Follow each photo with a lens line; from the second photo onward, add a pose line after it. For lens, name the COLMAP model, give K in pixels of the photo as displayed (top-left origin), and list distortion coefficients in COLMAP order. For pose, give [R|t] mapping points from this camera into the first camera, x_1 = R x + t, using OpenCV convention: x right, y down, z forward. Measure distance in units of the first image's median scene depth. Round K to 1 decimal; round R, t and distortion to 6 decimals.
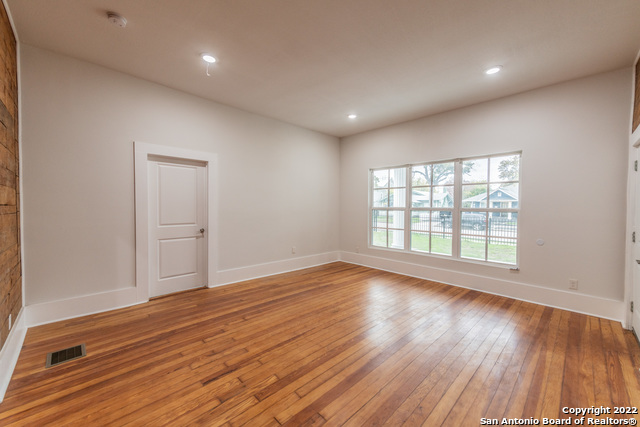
lens RADIAL K [[248.9, 0, 320.0], [0, 248.9, 211.7], [0, 0, 1]] dist [0.011508, -0.000149]
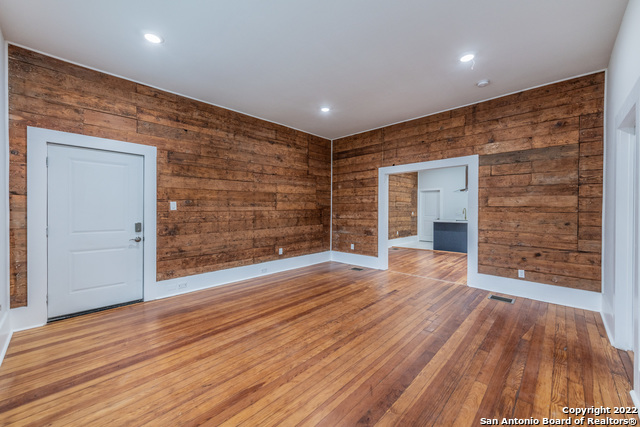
lens RADIAL K [[248.9, 0, 320.0], [0, 248.9, 211.7], [0, 0, 1]] dist [0.011508, -0.000149]
pose [[-0.999486, -0.011264, -0.030009, 0.133593], [-0.012192, 0.999448, 0.030913, -0.018474], [0.029644, 0.031263, -0.999072, 1.618714]]
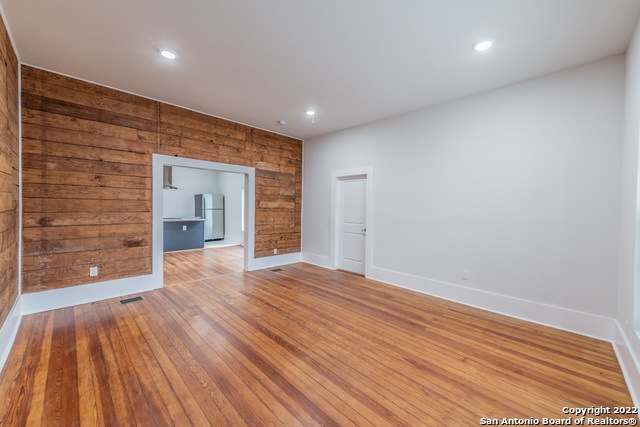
lens RADIAL K [[248.9, 0, 320.0], [0, 248.9, 211.7], [0, 0, 1]] dist [0.011508, -0.000149]
pose [[0.017370, 0.007551, -0.999821, 0.877000], [-0.039152, 0.999210, 0.006866, -0.016901], [0.999082, 0.039026, 0.017652, 0.853306]]
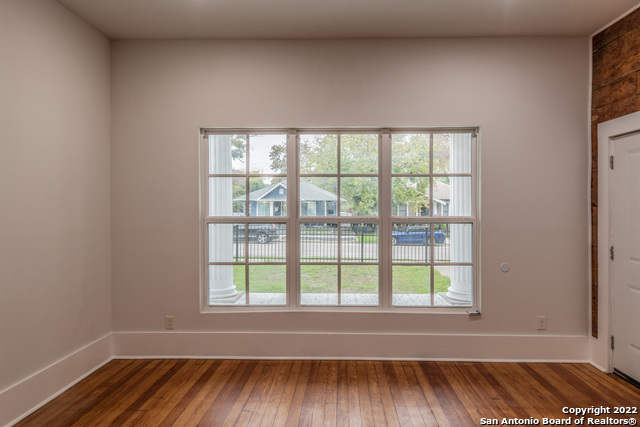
lens RADIAL K [[416.0, 0, 322.2], [0, 416.0, 210.9], [0, 0, 1]] dist [0.005102, 0.002190]
pose [[0.719249, -0.011817, 0.694651, -0.239015], [0.022491, 0.999727, -0.006280, -0.033438], [-0.694388, 0.020140, 0.719319, 0.543821]]
